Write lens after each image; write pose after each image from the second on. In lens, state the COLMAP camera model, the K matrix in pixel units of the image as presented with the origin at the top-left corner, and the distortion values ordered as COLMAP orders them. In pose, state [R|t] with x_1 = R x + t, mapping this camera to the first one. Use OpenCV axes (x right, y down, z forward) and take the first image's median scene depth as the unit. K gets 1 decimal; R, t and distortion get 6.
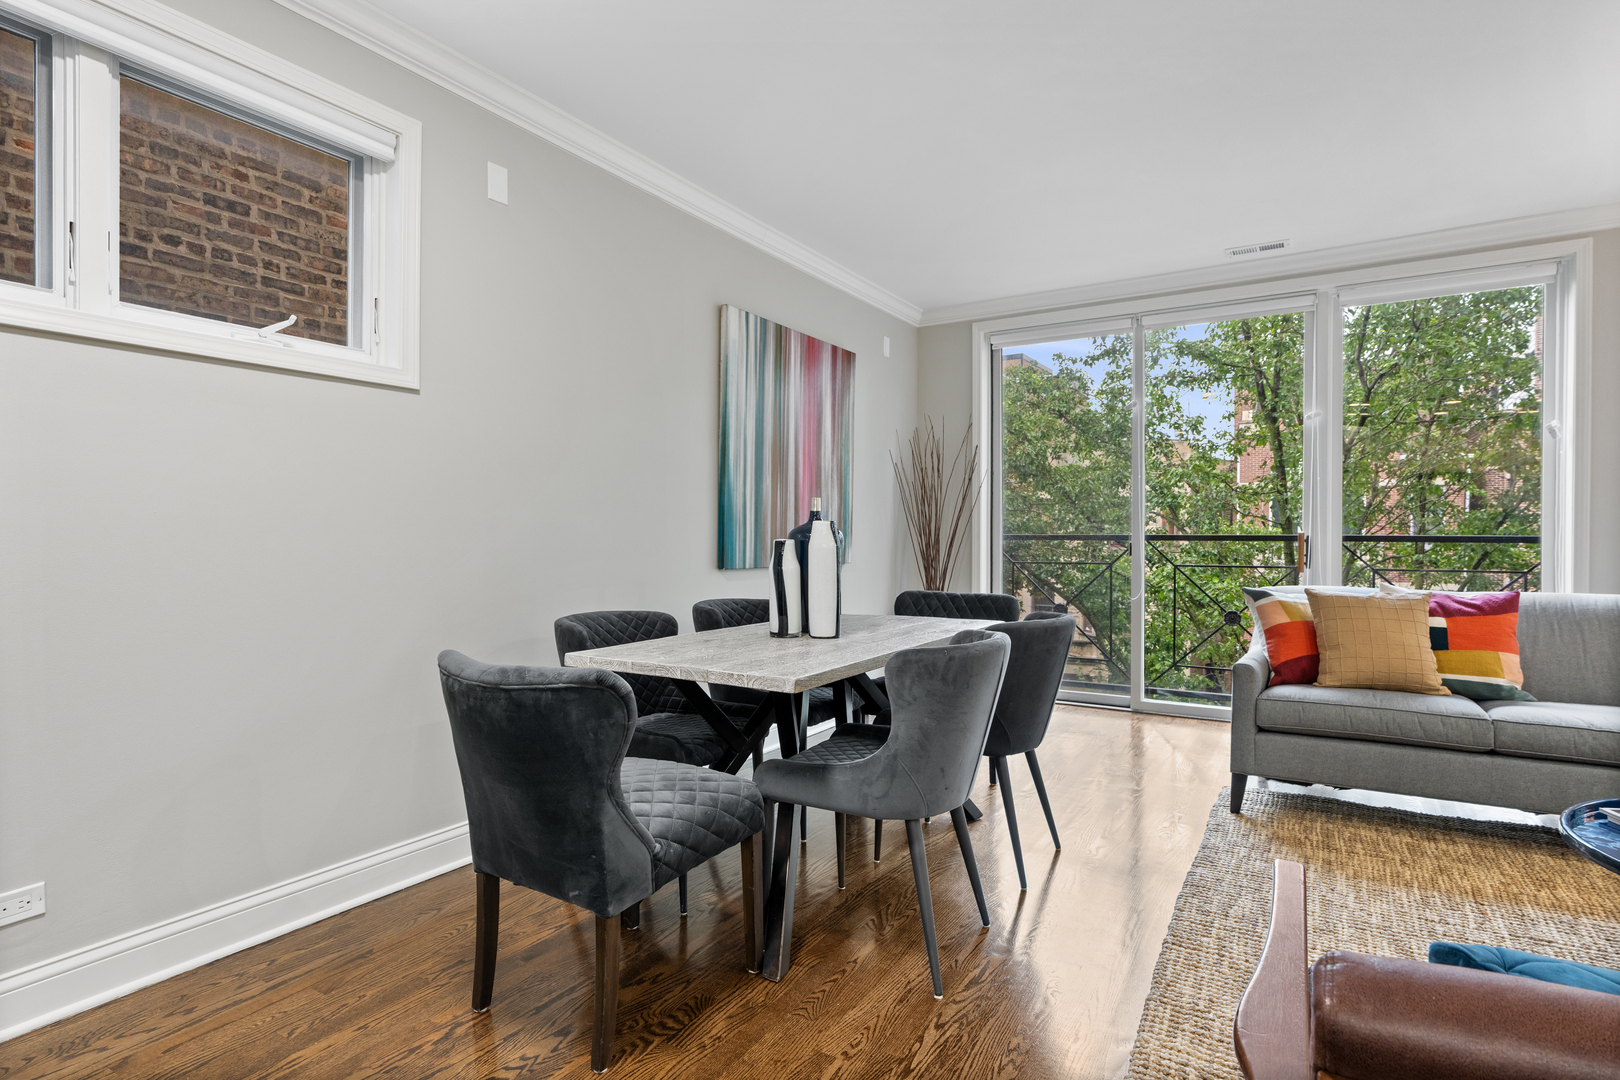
lens RADIAL K [[850.5, 0, 805.4], [0, 850.5, 542.3], [0, 0, 1]] dist [0.001327, 0.000521]
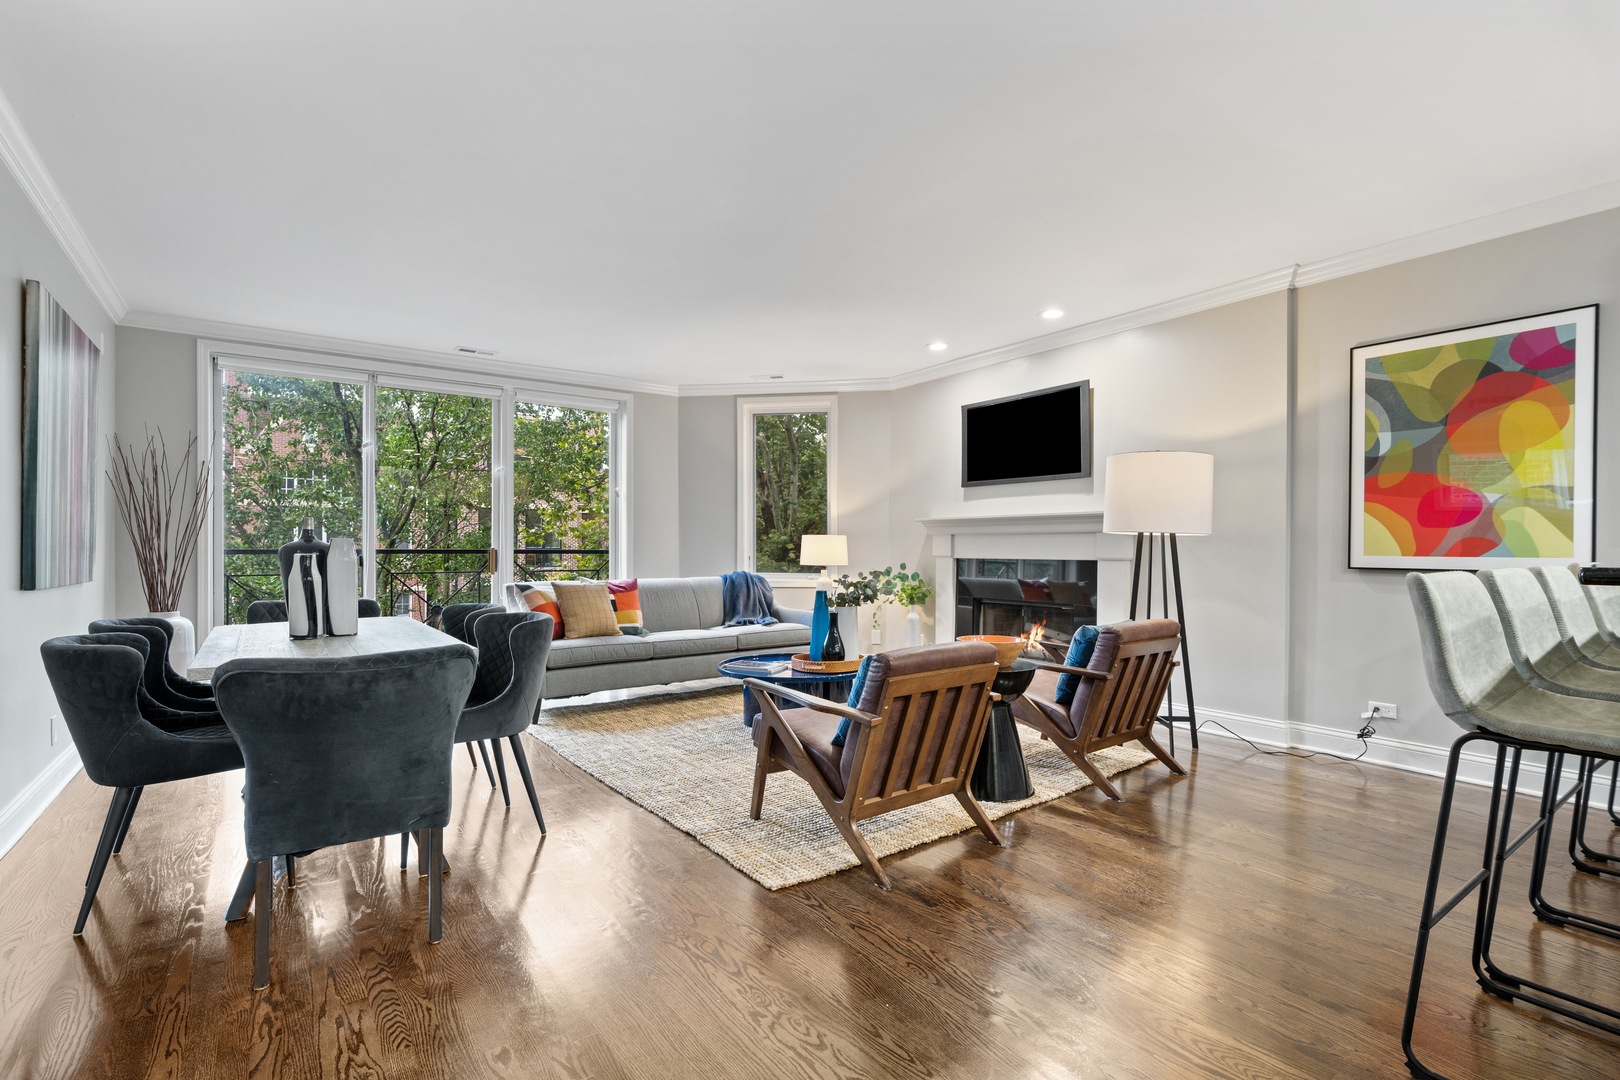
lens RADIAL K [[746.5, 0, 820.5], [0, 746.5, 551.5], [0, 0, 1]] dist [-0.003205, 0.006780]
pose [[0.376329, -0.004500, 0.926475, -0.593221], [0.009261, 0.999957, 0.001096, -0.001853], [-0.926440, 0.008167, 0.376354, -0.023920]]
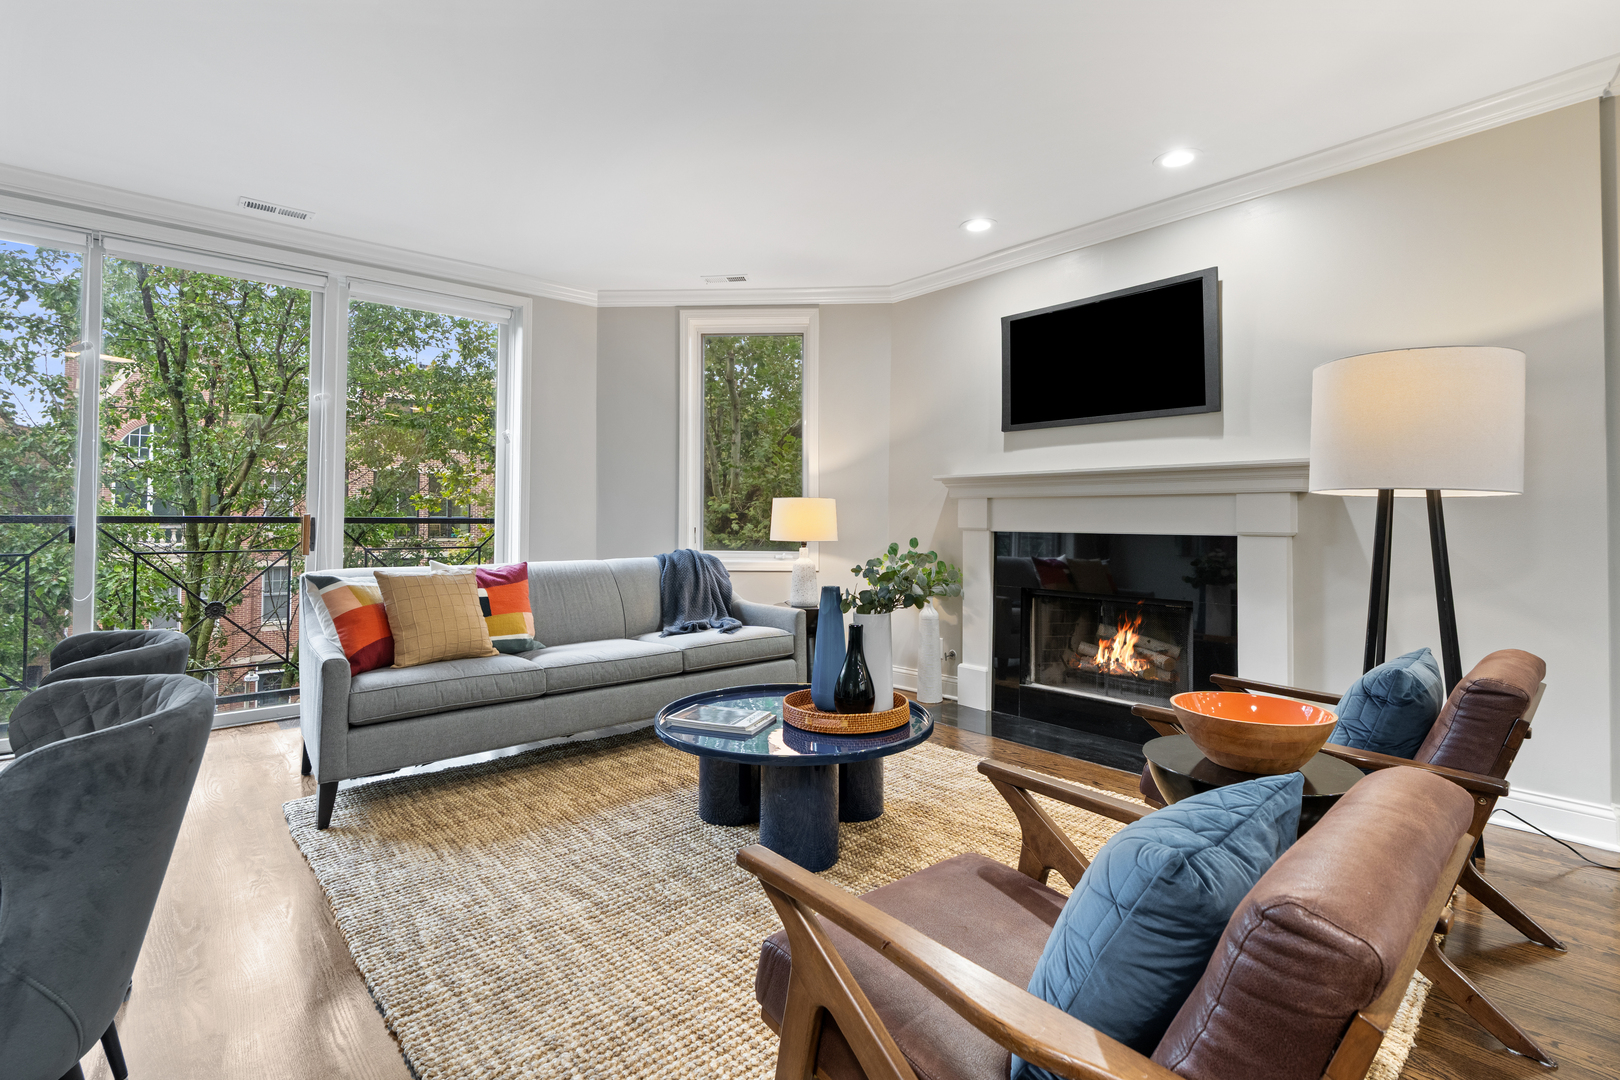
lens RADIAL K [[754.1, 0, 814.1], [0, 754.1, 501.5], [0, 0, 1]] dist [-0.001404, -0.000282]
pose [[0.296420, 0.022683, 0.954788, -0.104465], [0.005727, 0.999658, -0.025527, -0.001125], [-0.955040, 0.013035, 0.296189, 0.274035]]
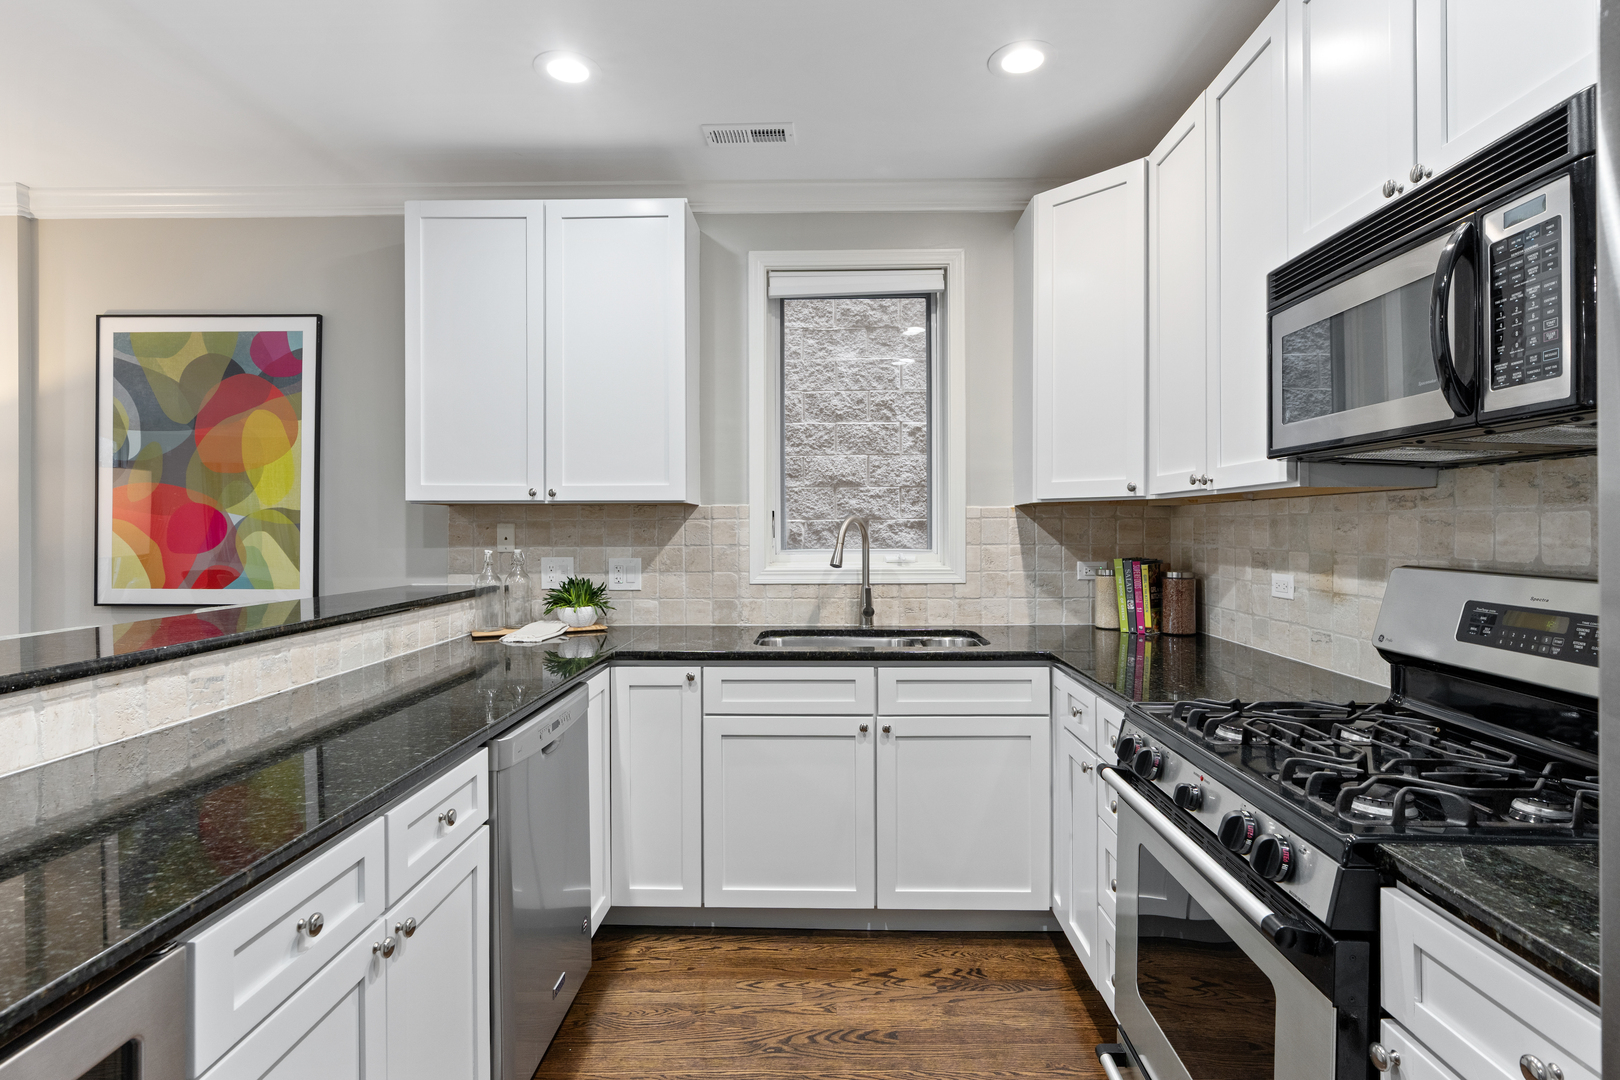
lens RADIAL K [[810.8, 0, 808.5], [0, 810.8, 527.9], [0, 0, 1]] dist [0.000547, -0.000137]
pose [[-0.498228, -0.001906, 0.867044, -0.450215], [0.010897, 0.999905, 0.008460, -0.058770], [-0.866978, 0.013663, -0.498160, -0.622288]]
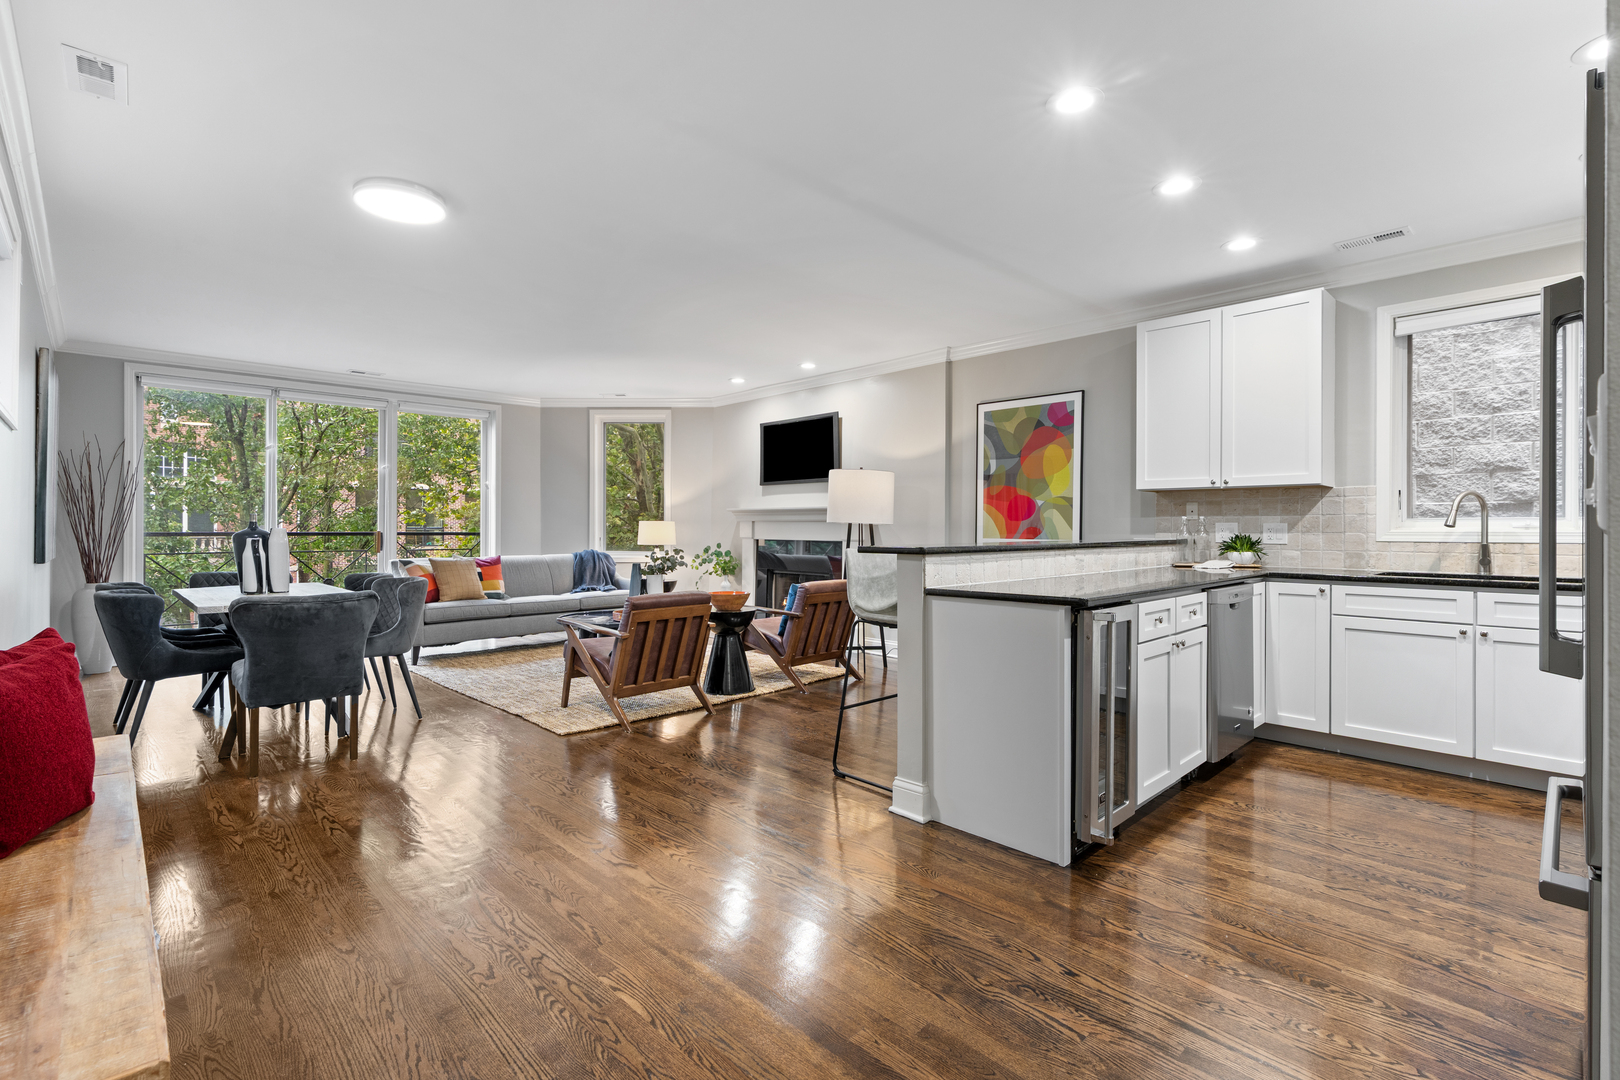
lens RADIAL K [[734.3, 0, 816.3], [0, 734.3, 529.9], [0, 0, 1]] dist [0.000376, 0.000352]
pose [[0.249858, -0.003245, 0.968277, -1.026905], [0.007986, 0.999967, 0.001290, -0.012706], [-0.968250, 0.007411, 0.249876, -0.432290]]
